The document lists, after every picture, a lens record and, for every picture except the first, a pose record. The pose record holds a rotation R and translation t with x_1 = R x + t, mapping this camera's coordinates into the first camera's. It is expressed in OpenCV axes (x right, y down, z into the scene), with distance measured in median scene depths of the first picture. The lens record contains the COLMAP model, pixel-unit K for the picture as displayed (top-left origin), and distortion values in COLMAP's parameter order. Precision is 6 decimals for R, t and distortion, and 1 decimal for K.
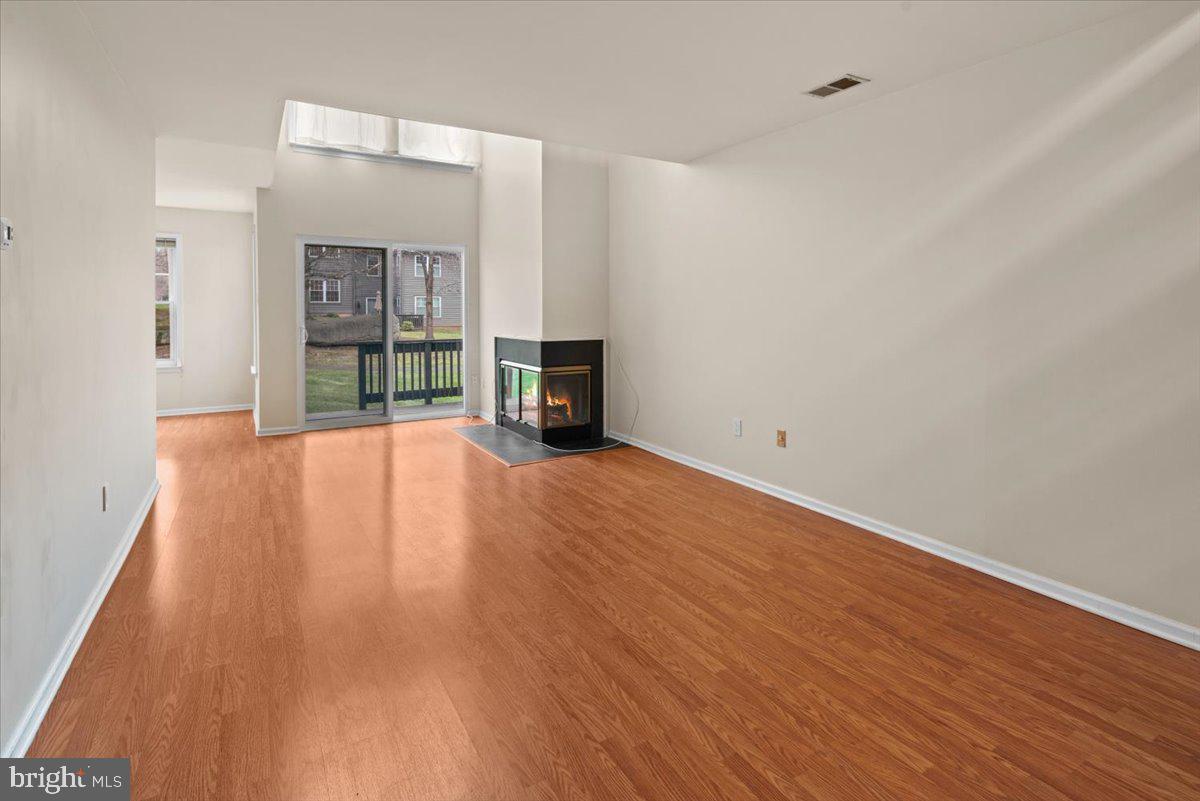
lens RADIAL K [[585.7, 0, 595.9], [0, 585.7, 320.6], [0, 0, 1]] dist [-0.002249, -0.001063]
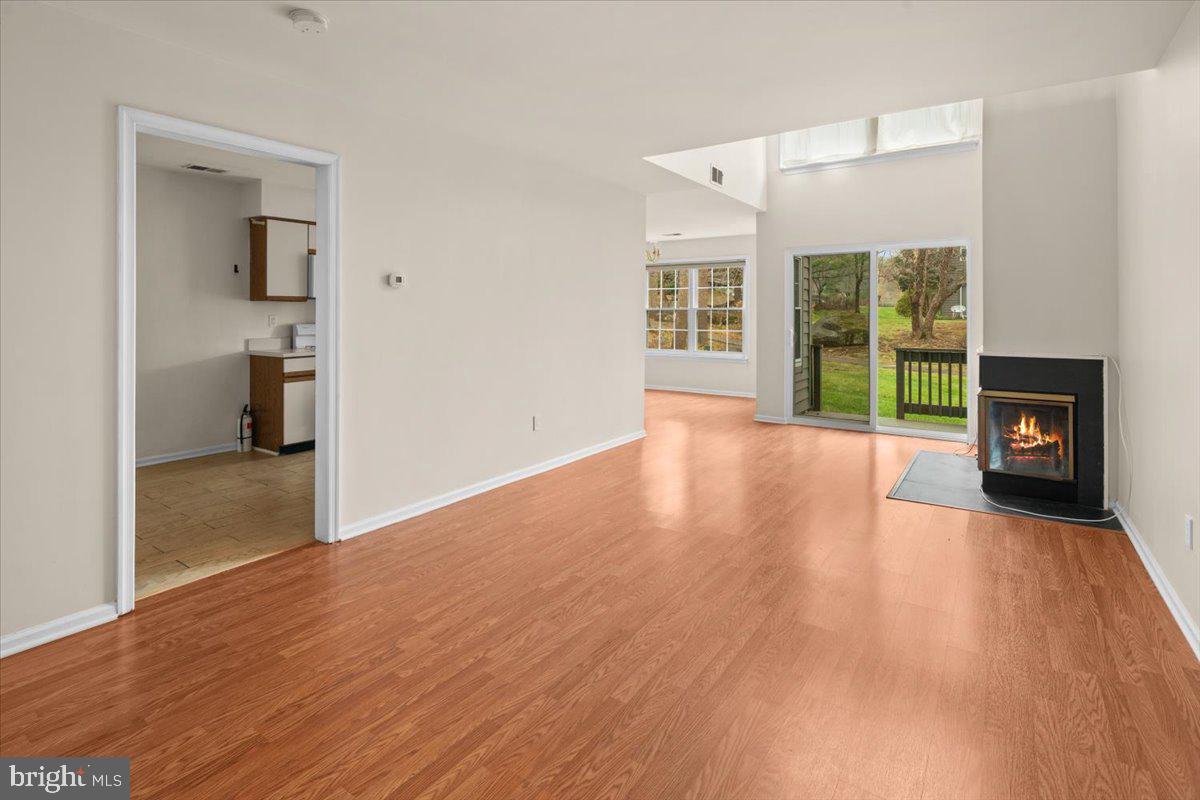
lens RADIAL K [[585.7, 0, 595.9], [0, 585.7, 320.1], [0, 0, 1]] dist [-0.002249, -0.001063]
pose [[0.417330, 0.009131, -0.908709, 0.366502], [-0.018030, 0.999836, 0.001766, -0.003590], [0.908576, 0.015647, 0.417426, 0.198958]]
